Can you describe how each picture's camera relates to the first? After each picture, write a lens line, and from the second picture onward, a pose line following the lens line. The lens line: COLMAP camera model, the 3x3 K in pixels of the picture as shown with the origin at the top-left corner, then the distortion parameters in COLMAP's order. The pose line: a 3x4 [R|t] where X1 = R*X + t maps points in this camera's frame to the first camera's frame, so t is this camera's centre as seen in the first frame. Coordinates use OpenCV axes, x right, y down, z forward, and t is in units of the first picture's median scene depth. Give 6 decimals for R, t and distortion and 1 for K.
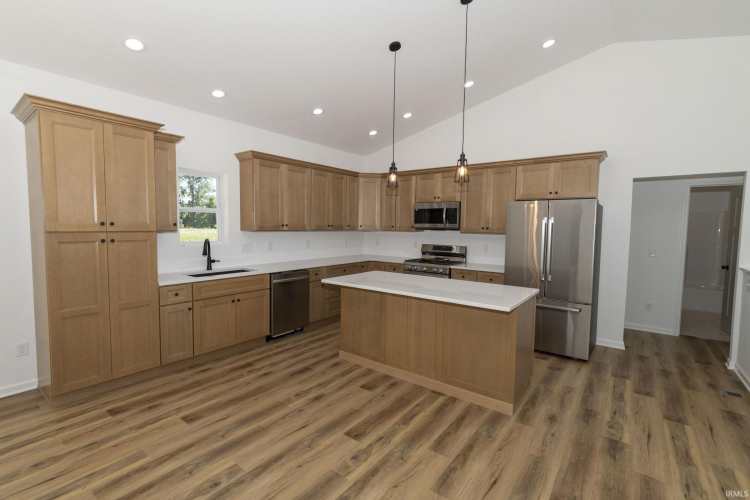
lens RADIAL K [[342.5, 0, 370.5], [0, 342.5, 246.8], [0, 0, 1]] dist [-0.000648, 0.000716]
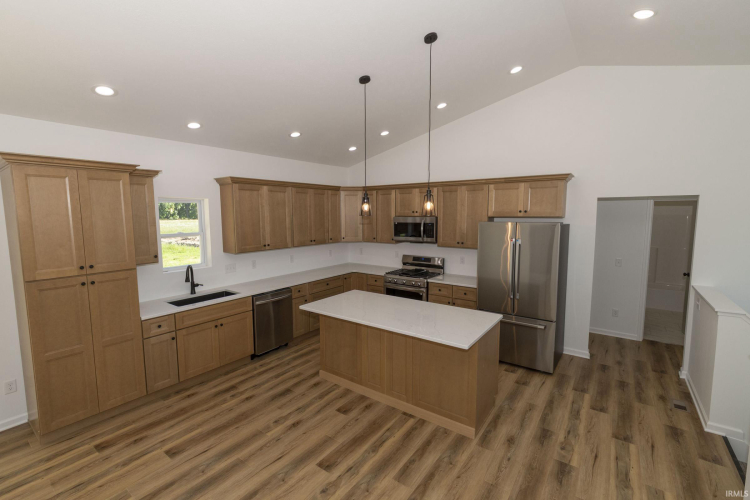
lens RADIAL K [[336.4, 0, 371.6], [0, 336.4, 245.3], [0, 0, 1]] dist [-0.001055, 0.000428]
pose [[0.999618, -0.020816, 0.018173, 0.063983], [0.020147, 0.999140, 0.036229, -0.125801], [-0.018911, -0.035849, 0.999178, -0.026208]]
